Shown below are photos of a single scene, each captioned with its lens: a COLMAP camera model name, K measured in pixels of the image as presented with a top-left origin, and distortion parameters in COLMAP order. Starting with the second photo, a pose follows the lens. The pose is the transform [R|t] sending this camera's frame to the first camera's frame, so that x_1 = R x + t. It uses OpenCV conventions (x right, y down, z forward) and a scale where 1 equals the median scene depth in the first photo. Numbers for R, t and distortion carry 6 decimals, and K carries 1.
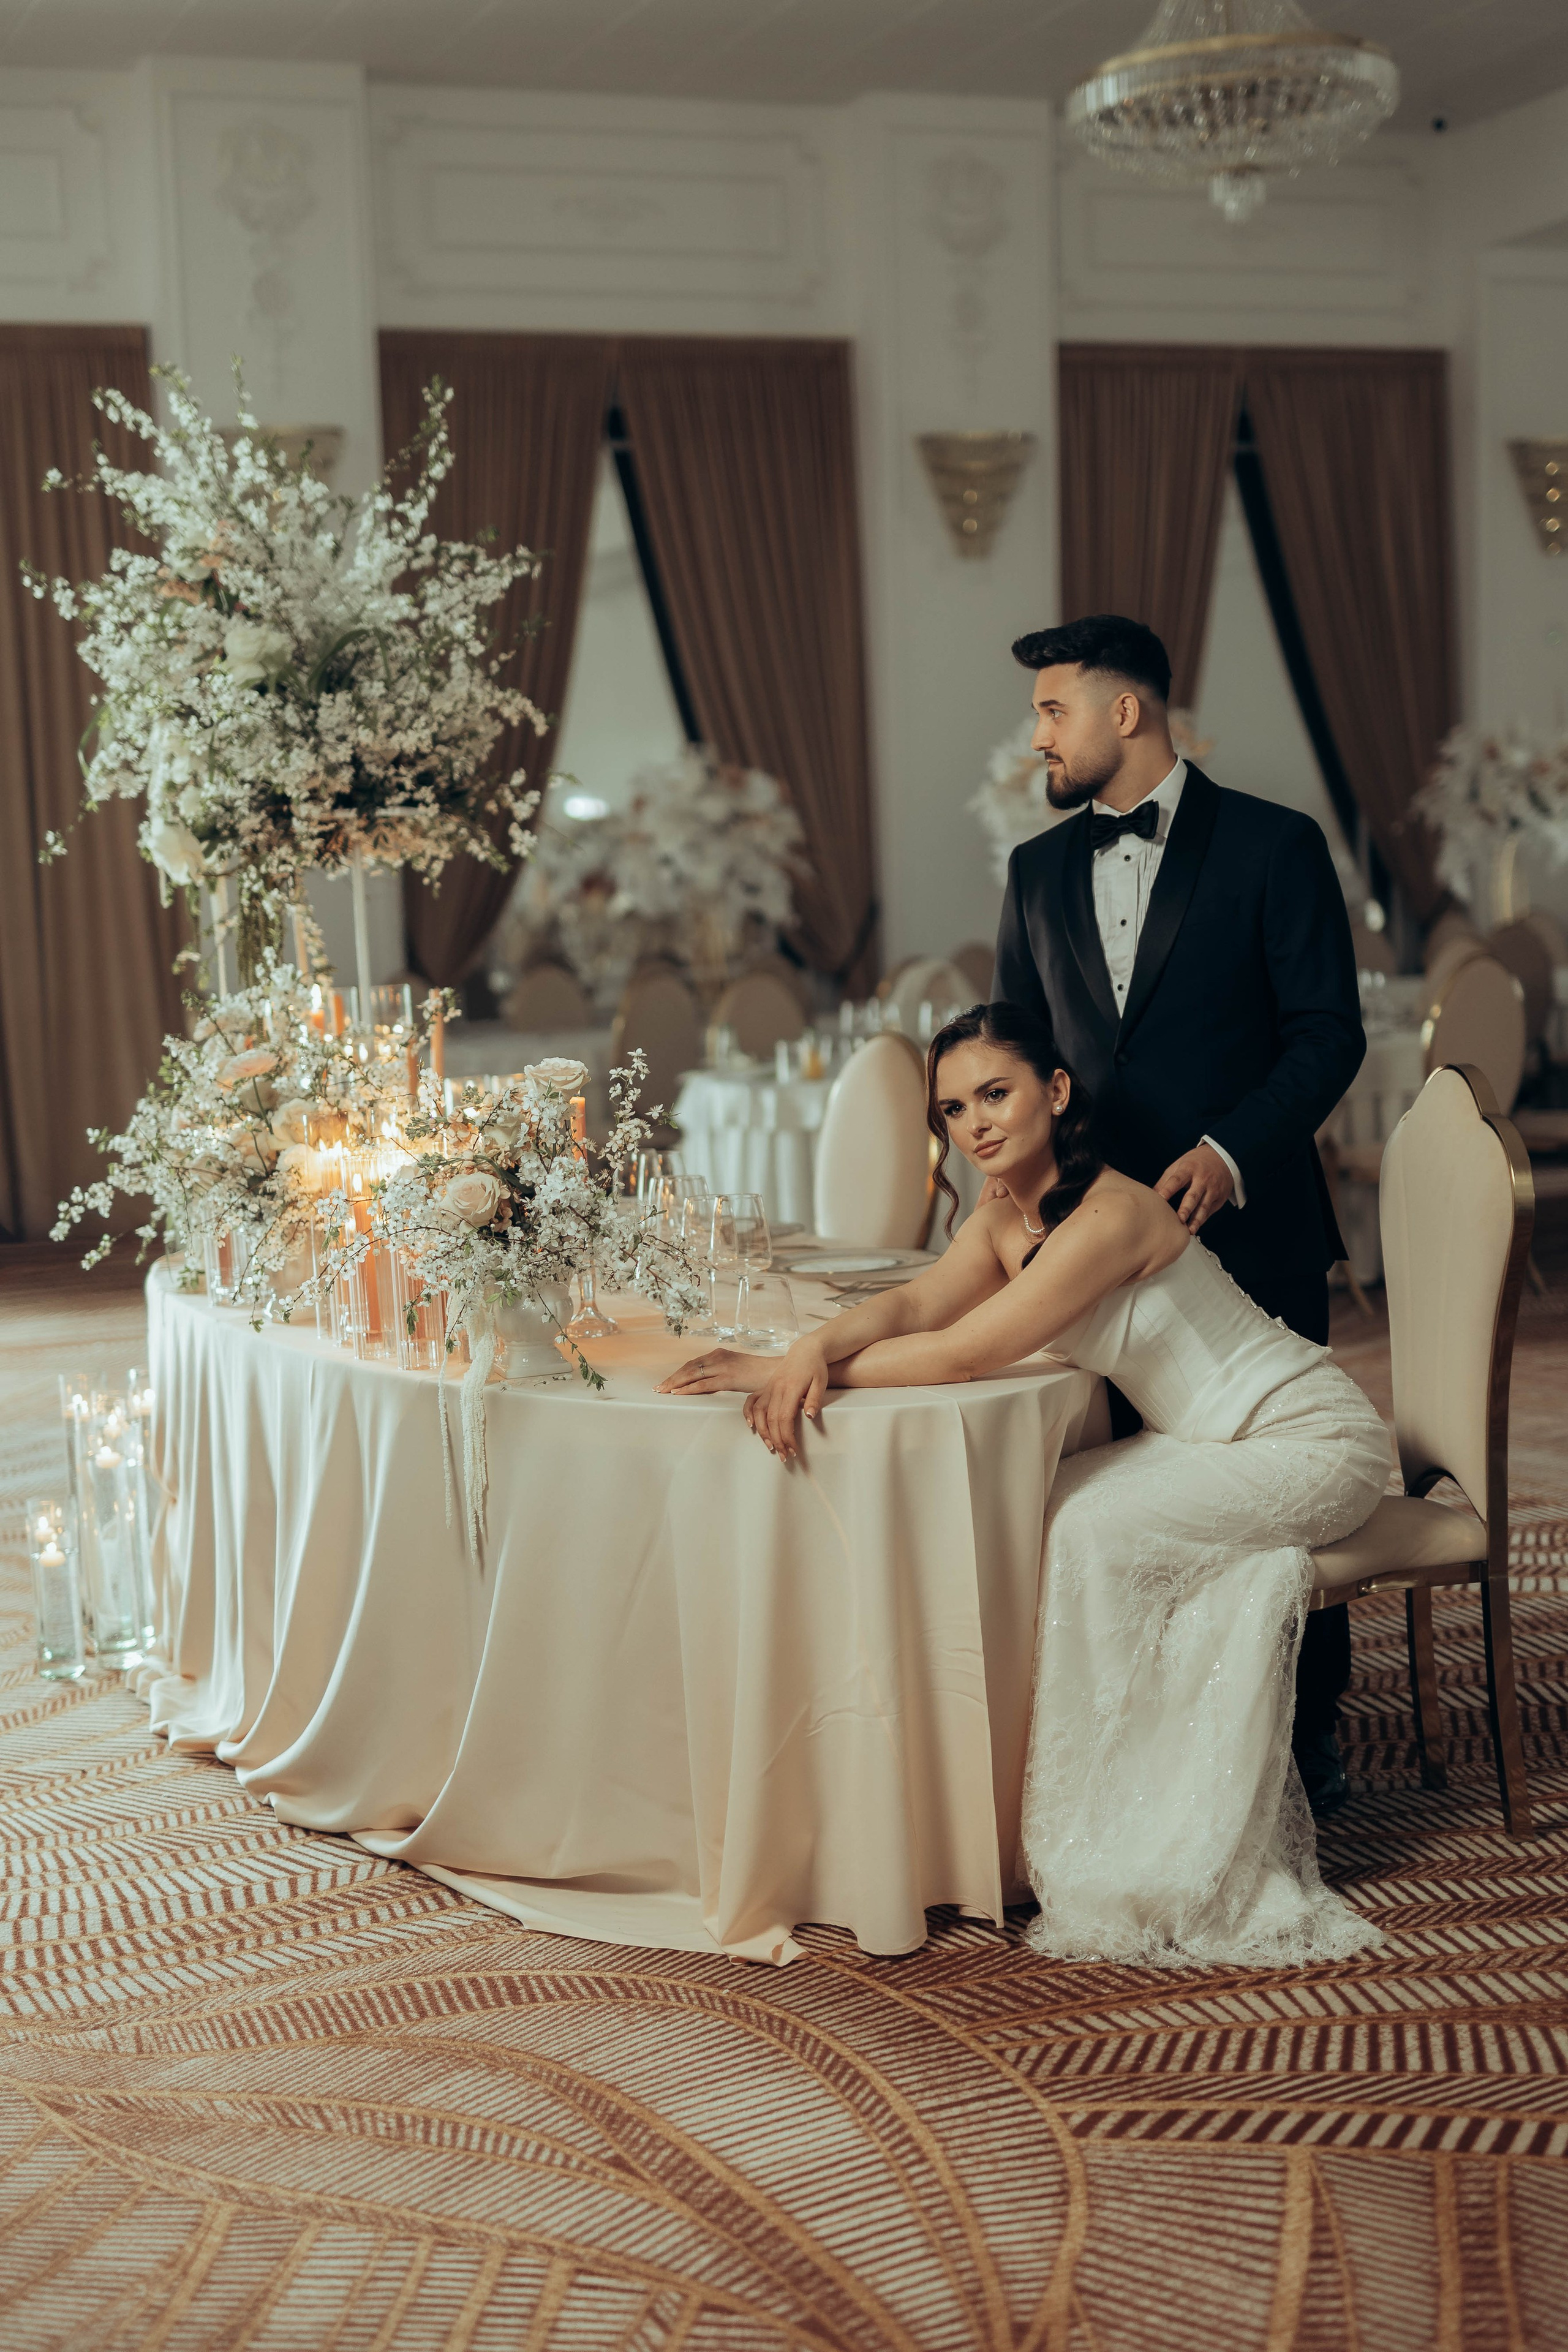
lens RADIAL K [[3261.3, 0, 784.0], [0, 3261.3, 1176.0], [0, 0, 1]] dist [-0.002547, -0.015226]
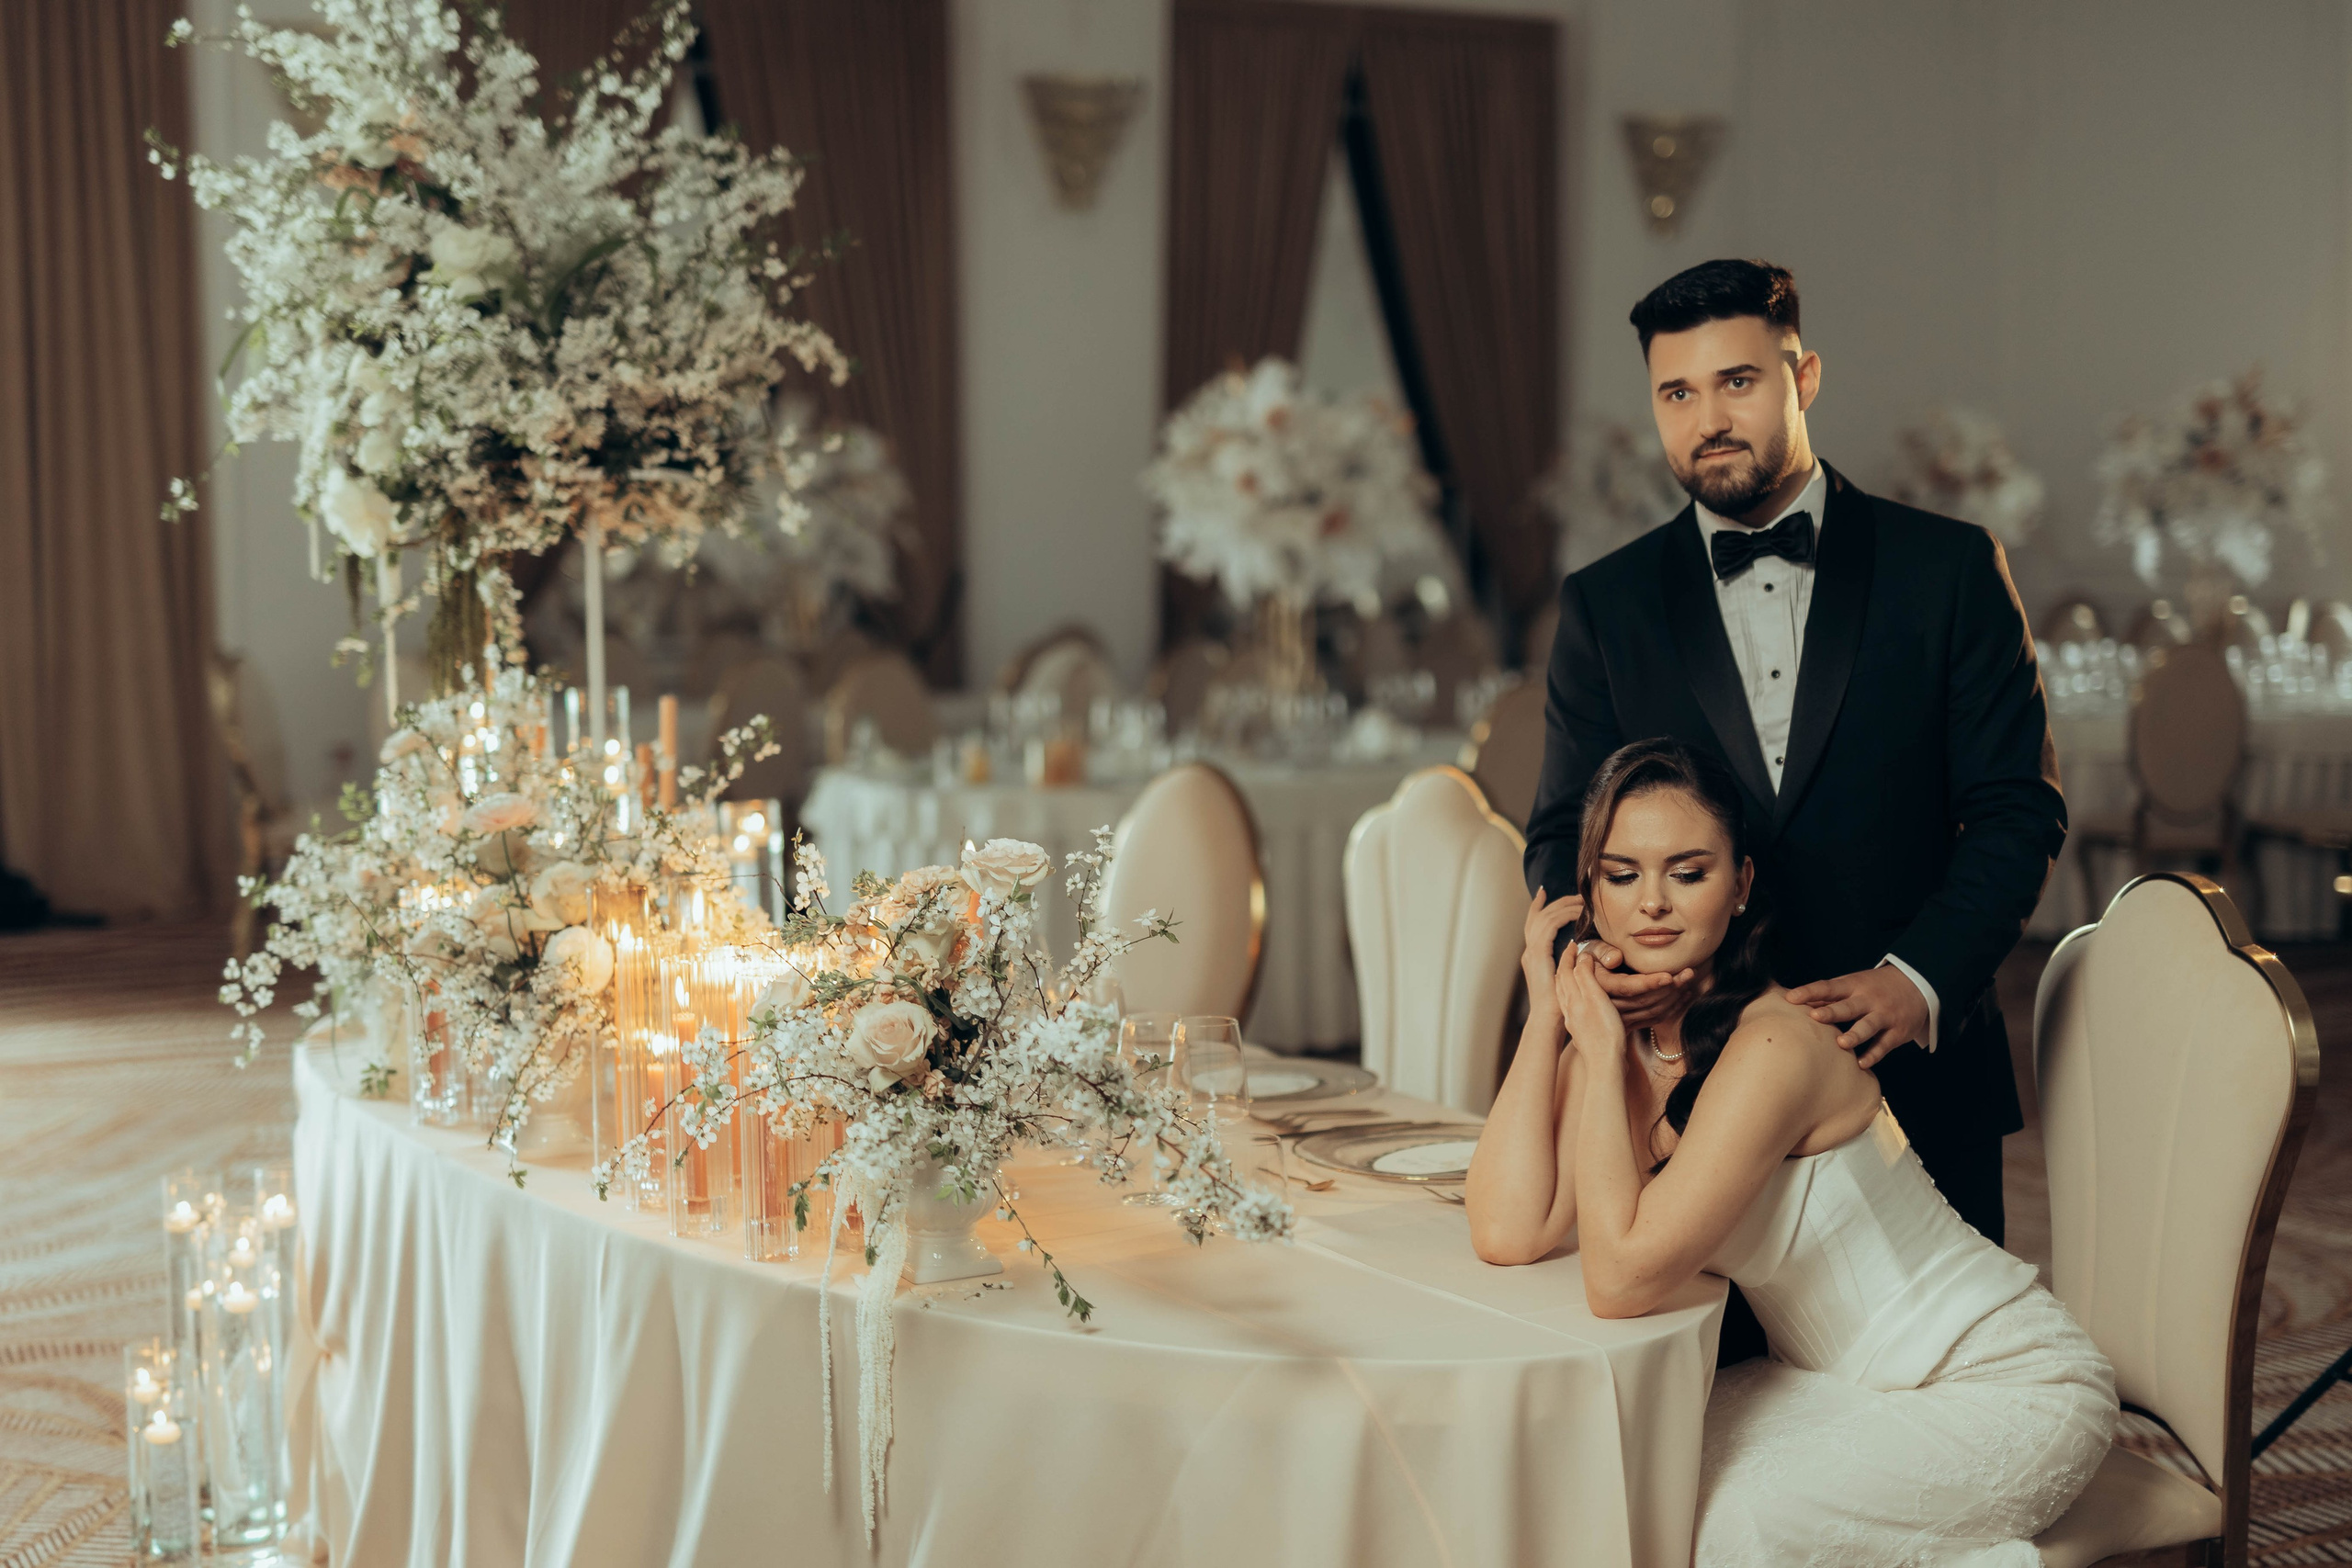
lens RADIAL K [[3261.0, 0, 1176.0], [0, 3261.0, 784.0], [0, 0, 1]] dist [-0.002547, -0.015226]
pose [[0.990900, 0.028030, 0.131651, -0.097668], [-0.025970, 0.999512, -0.017337, -0.028370], [-0.132072, 0.013760, 0.991145, 0.219717]]
